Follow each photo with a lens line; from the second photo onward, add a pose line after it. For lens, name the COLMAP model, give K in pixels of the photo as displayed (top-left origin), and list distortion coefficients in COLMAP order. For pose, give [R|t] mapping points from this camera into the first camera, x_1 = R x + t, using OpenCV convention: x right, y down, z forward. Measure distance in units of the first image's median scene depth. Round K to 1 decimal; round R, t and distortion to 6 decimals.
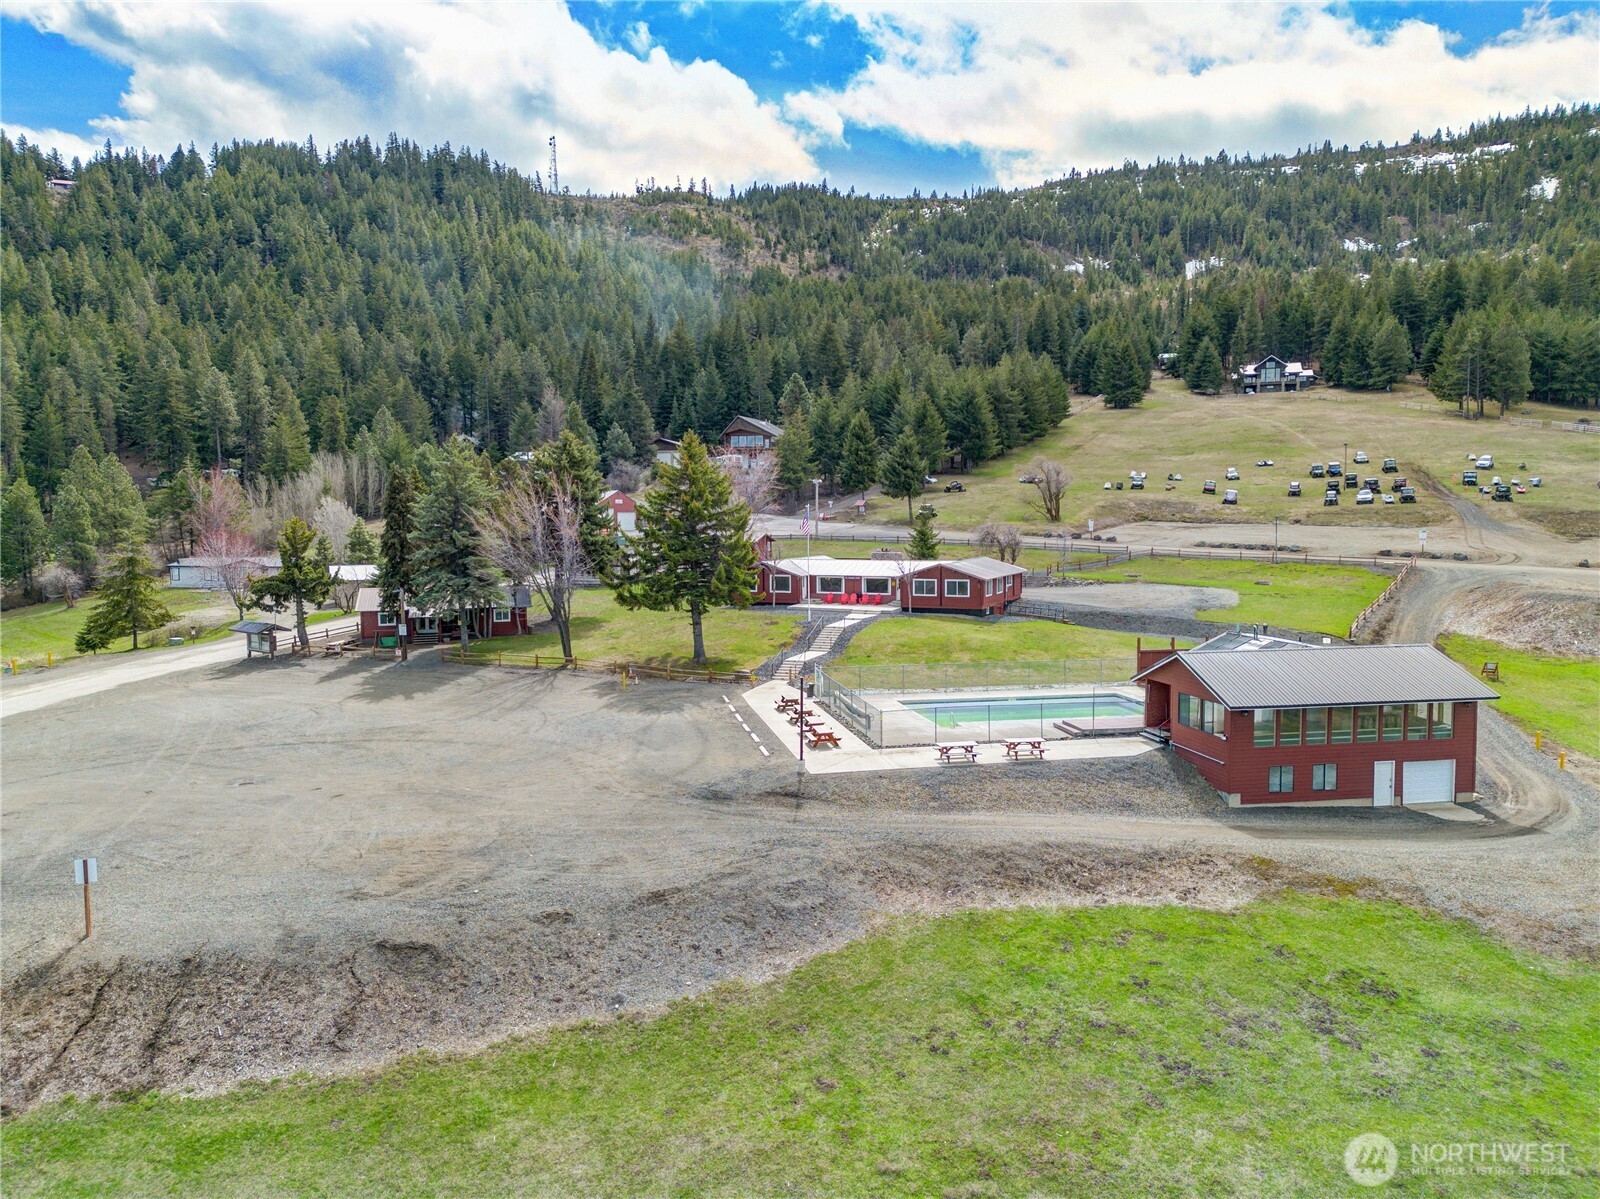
lens RADIAL K [[1123.6, 0, 800.0], [0, 1123.6, 599.5], [0, 0, 1]] dist [0.066475, -0.046844]
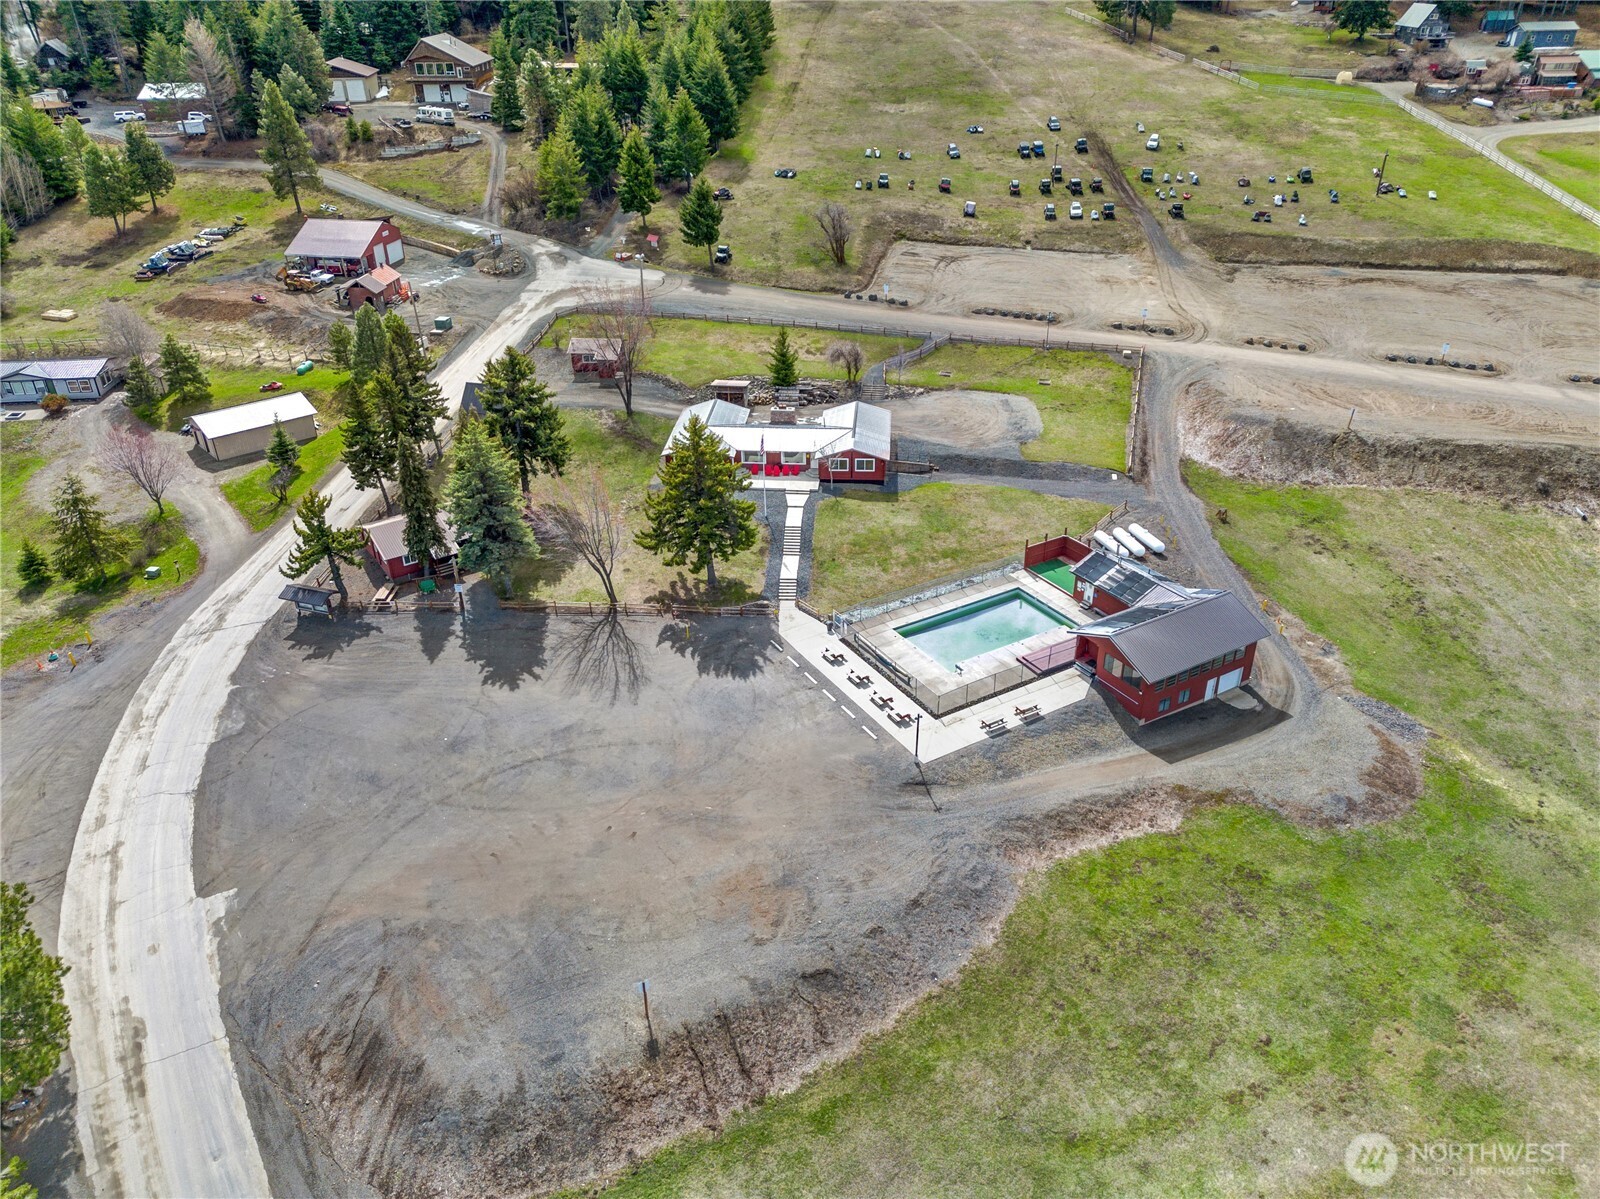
lens RADIAL K [[1123.6, 0, 800.0], [0, 1123.6, 599.5], [0, 0, 1]] dist [0.066475, -0.046844]
pose [[0.942855, -0.168481, 0.287468, -0.311944], [0.031809, 0.904315, 0.425678, -0.403117], [-0.331680, -0.392209, 0.857998, -0.130863]]
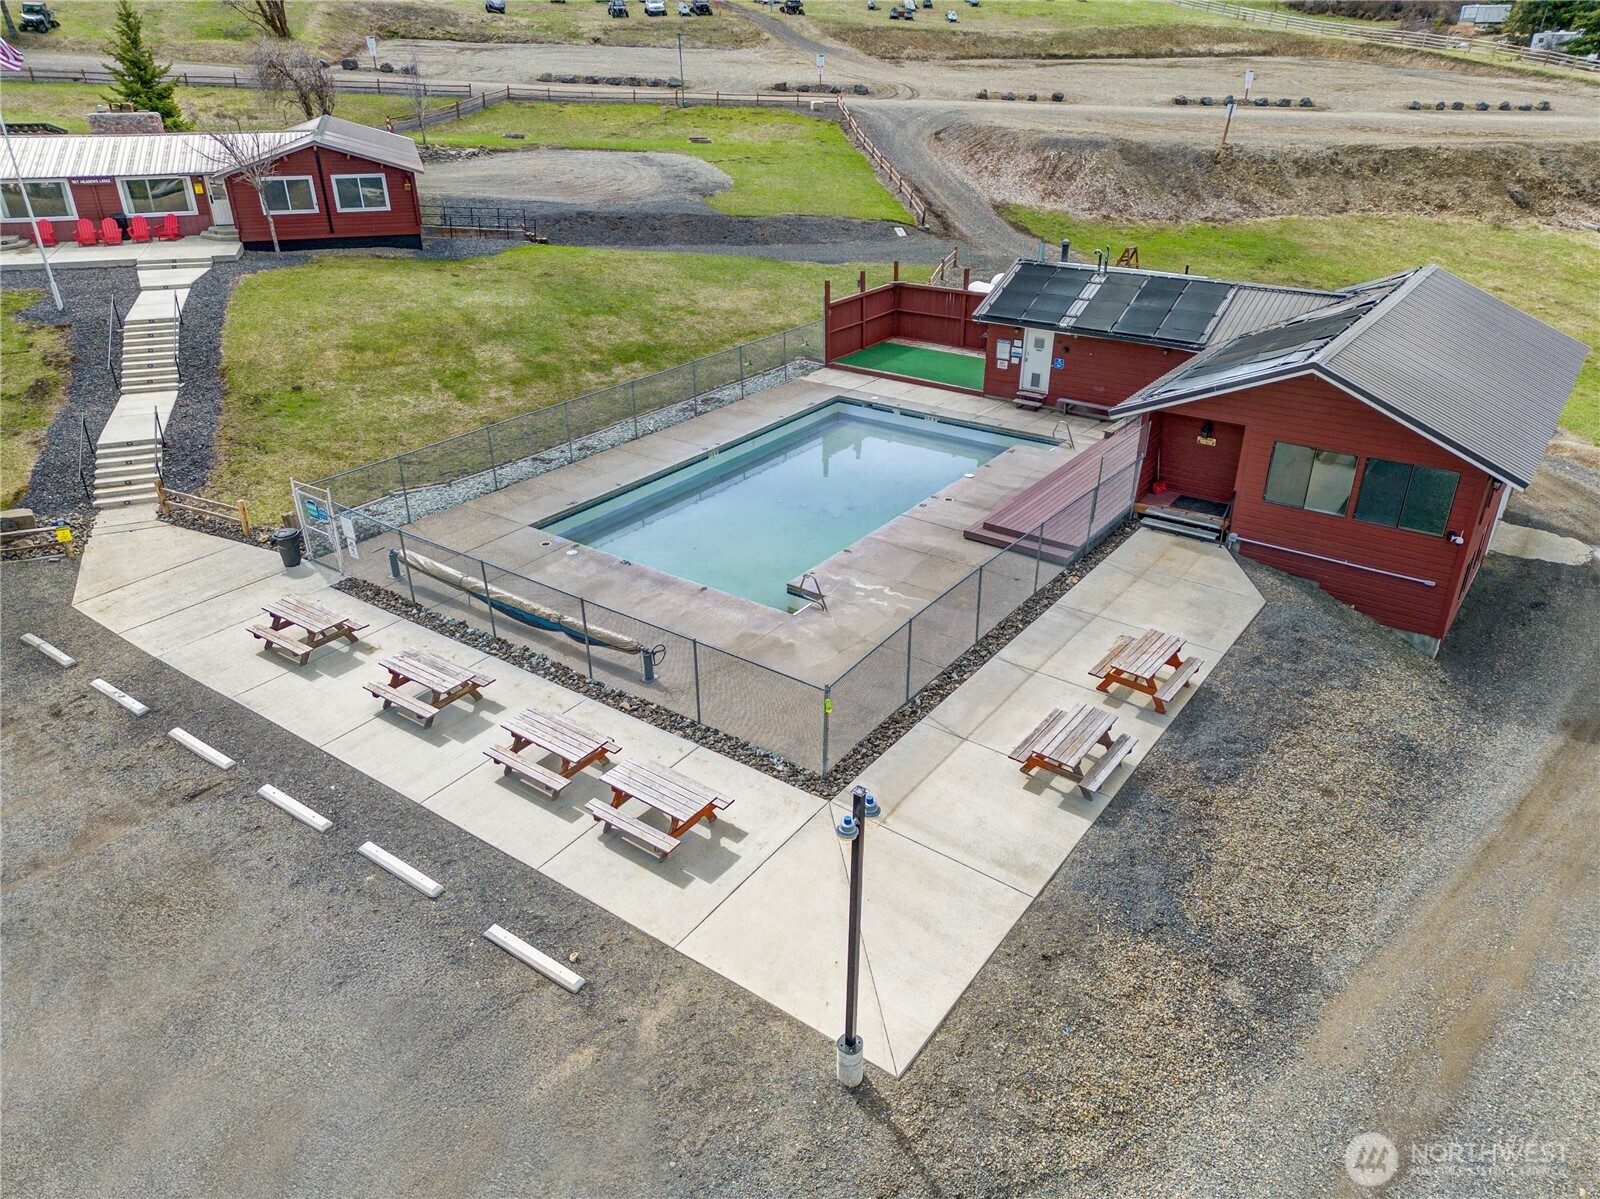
lens RADIAL K [[1123.6, 0, 800.0], [0, 1123.6, 599.5], [0, 0, 1]] dist [0.066475, -0.046844]
pose [[0.735716, -0.302789, 0.605839, -0.074809], [0.051228, 0.916820, 0.396002, -0.033511], [-0.675350, -0.260309, 0.690030, 0.454076]]
